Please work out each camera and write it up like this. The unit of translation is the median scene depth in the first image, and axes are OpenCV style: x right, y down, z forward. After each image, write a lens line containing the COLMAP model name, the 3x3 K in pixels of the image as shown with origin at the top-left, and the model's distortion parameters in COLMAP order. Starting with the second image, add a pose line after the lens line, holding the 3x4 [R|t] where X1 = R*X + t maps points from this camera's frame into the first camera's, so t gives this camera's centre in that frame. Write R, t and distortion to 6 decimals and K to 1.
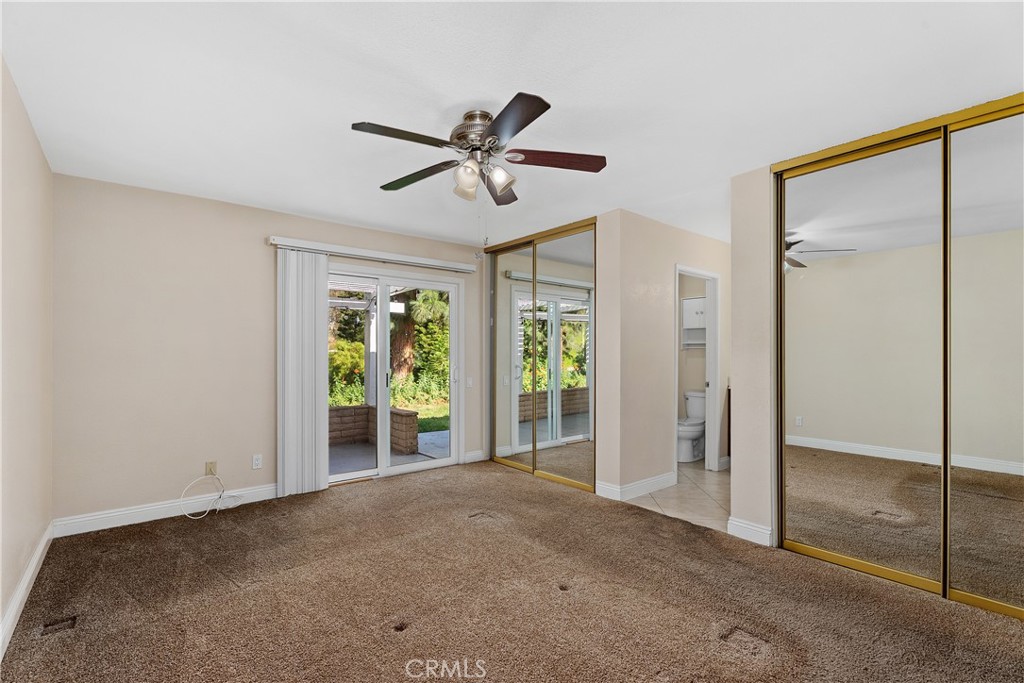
lens RADIAL K [[464.2, 0, 501.6], [0, 464.2, 354.9], [0, 0, 1]] dist [-0.011783, -0.000078]
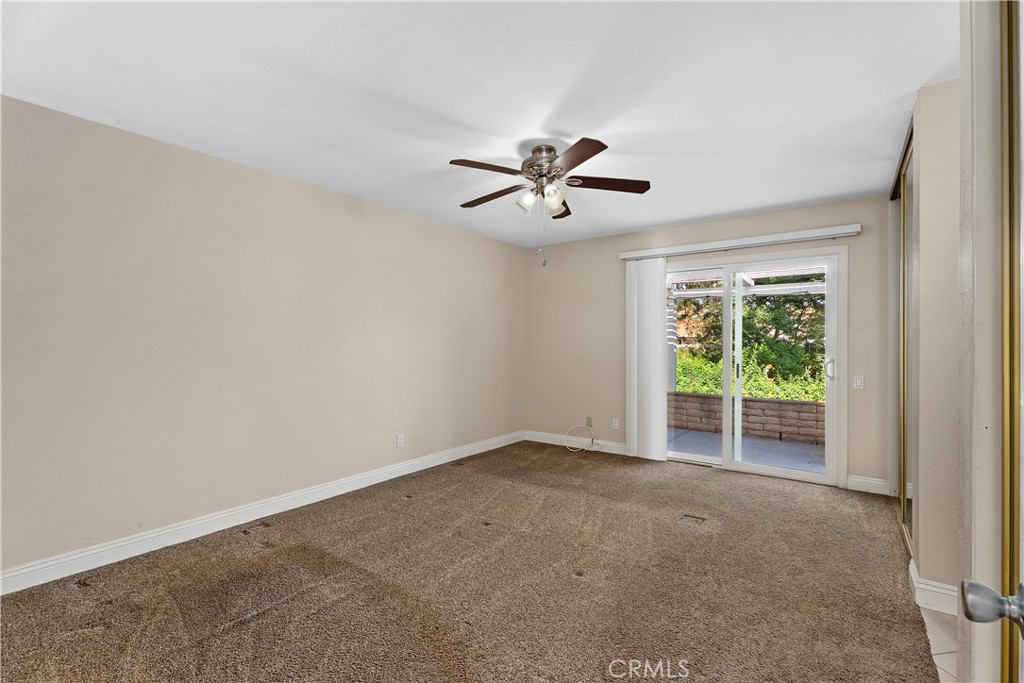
lens RADIAL K [[454.6, 0, 512.0], [0, 454.6, 341.5], [0, 0, 1]] dist [0.003653, -0.001282]
pose [[0.259720, -0.002075, -0.965682, 0.627429], [-0.005533, 0.999978, -0.003637, -0.000365], [0.965668, 0.006288, 0.259703, 0.351122]]
